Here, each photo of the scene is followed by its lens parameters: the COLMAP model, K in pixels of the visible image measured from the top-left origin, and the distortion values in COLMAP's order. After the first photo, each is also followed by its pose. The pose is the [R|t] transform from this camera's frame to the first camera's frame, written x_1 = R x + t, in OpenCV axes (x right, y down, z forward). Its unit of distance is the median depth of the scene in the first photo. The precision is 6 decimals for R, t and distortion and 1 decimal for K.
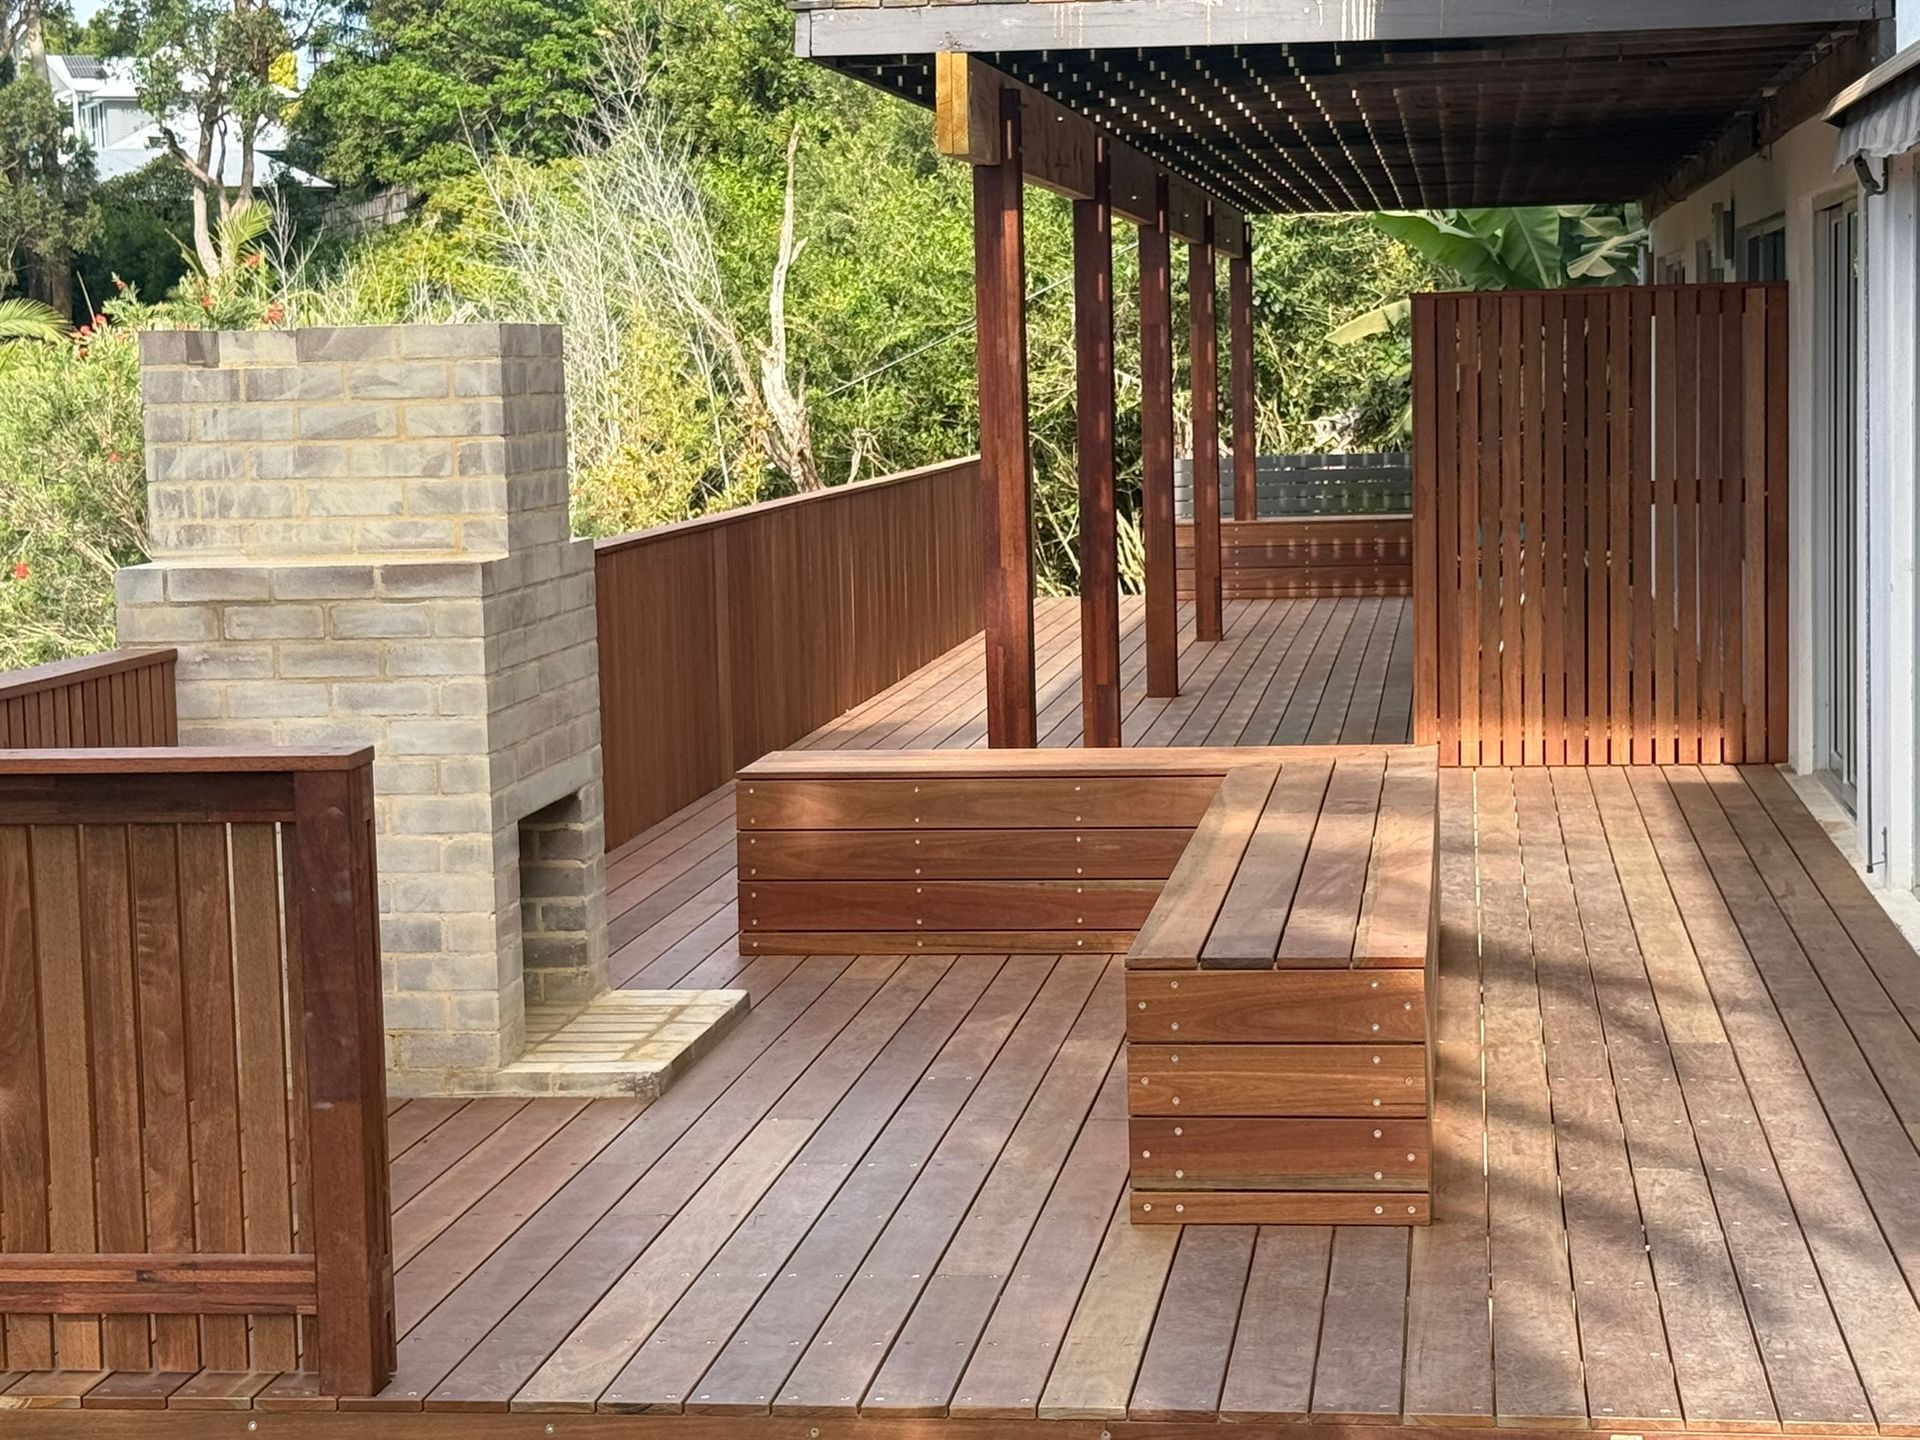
lens RADIAL K [[3968.6, 0, 960.0], [0, 3968.6, 720.0], [0, 0, 1]] dist [0.273940, -0.508971]
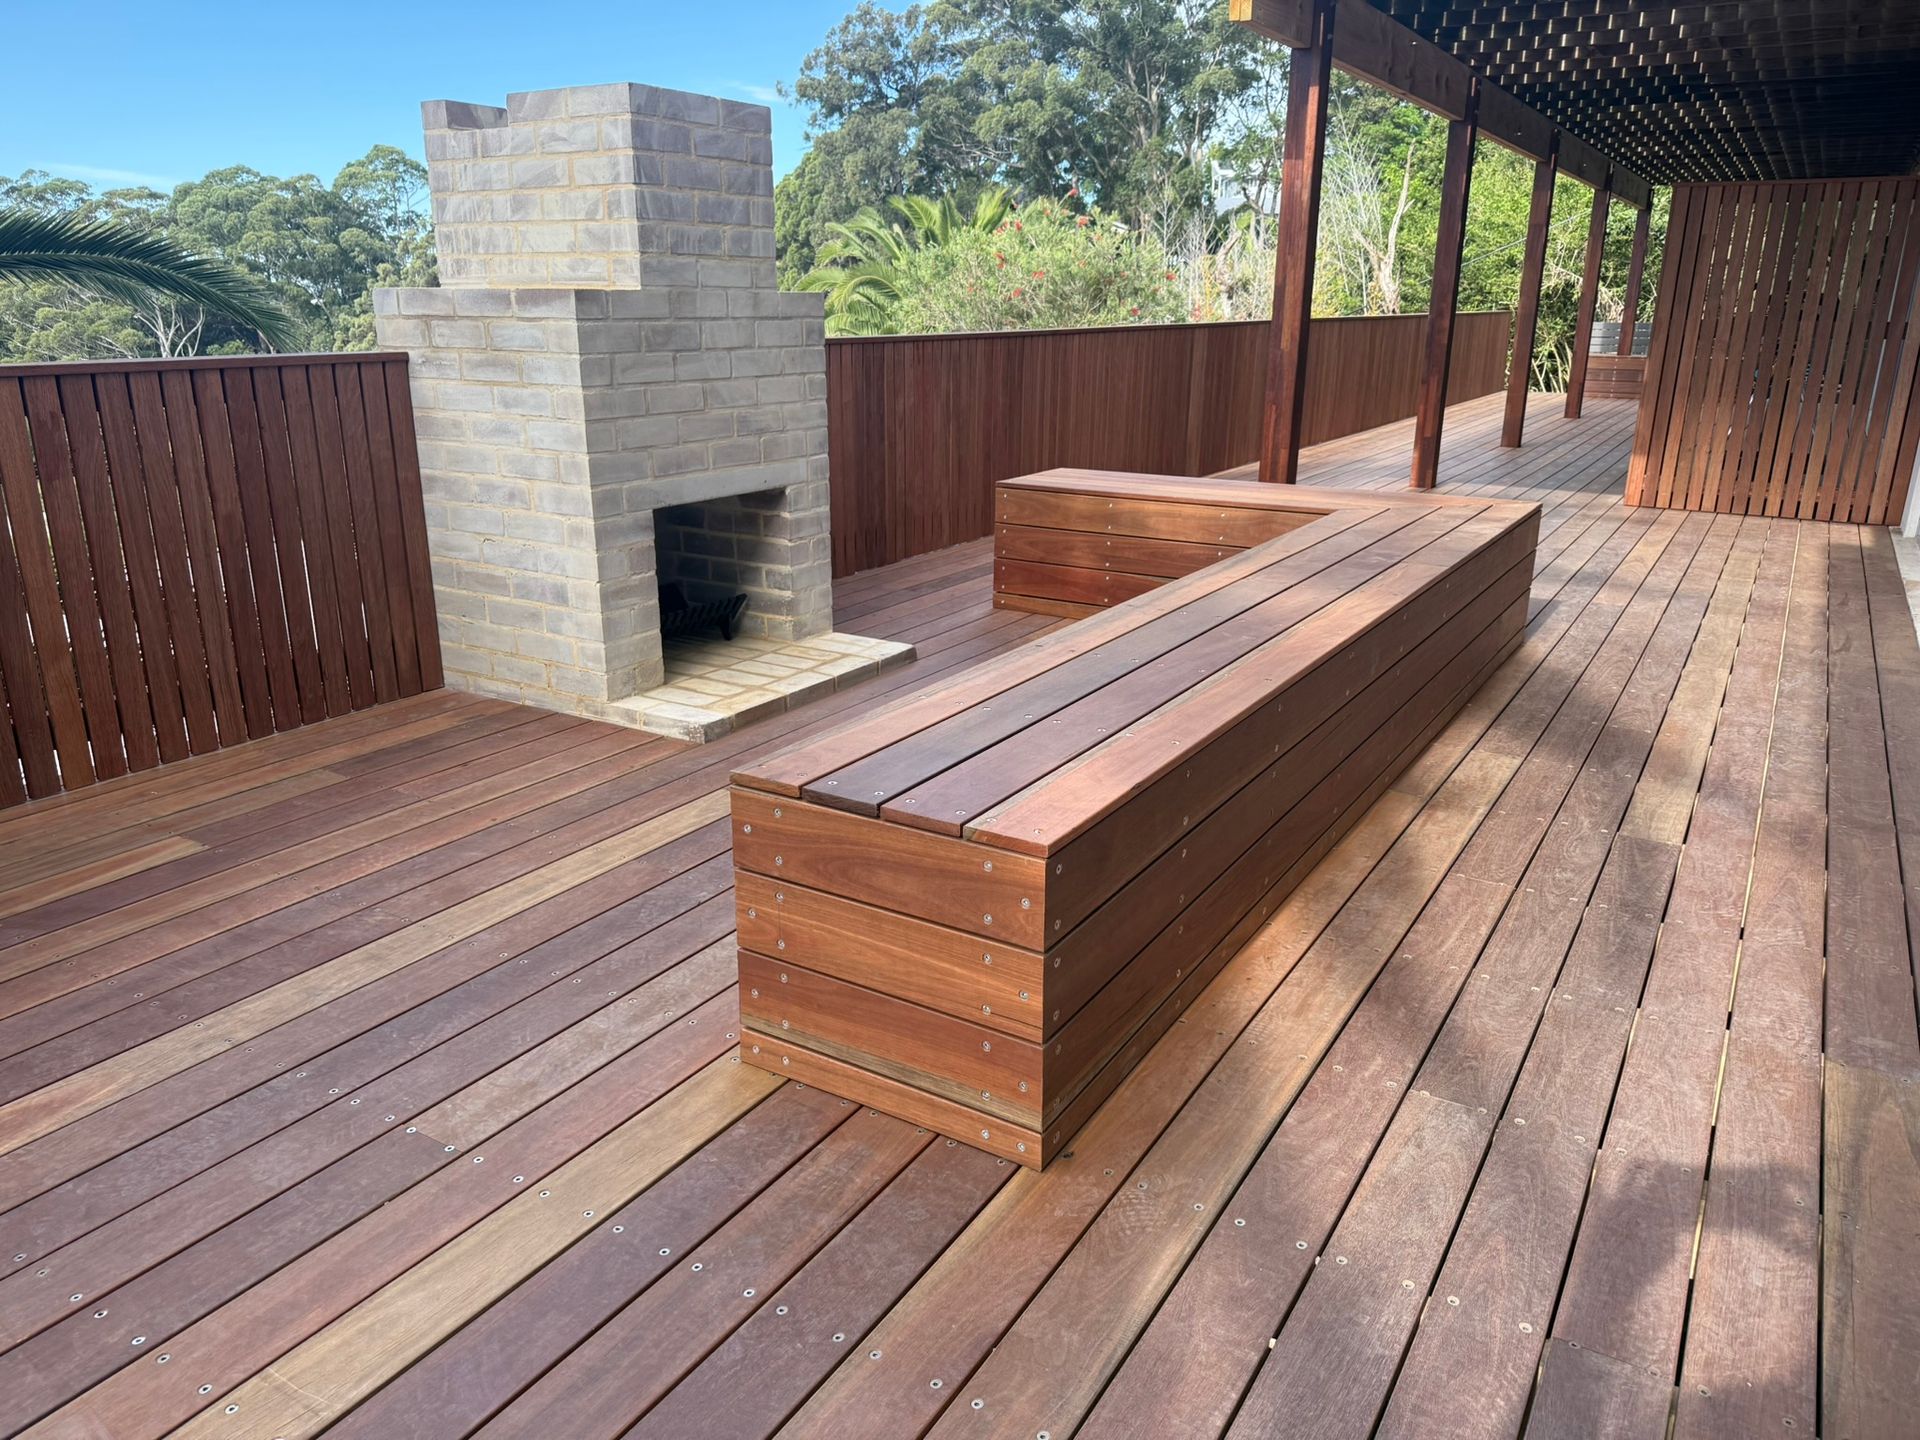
lens RADIAL K [[1349.1, 0, 960.0], [0, 1349.1, 720.0], [0, 0, 1]] dist [0.140216, -0.293227]
pose [[0.908848, 0.153520, -0.387848, 0.159238], [-0.069068, 0.972360, 0.223036, -0.013165], [0.411369, -0.175918, 0.894332, 0.642129]]
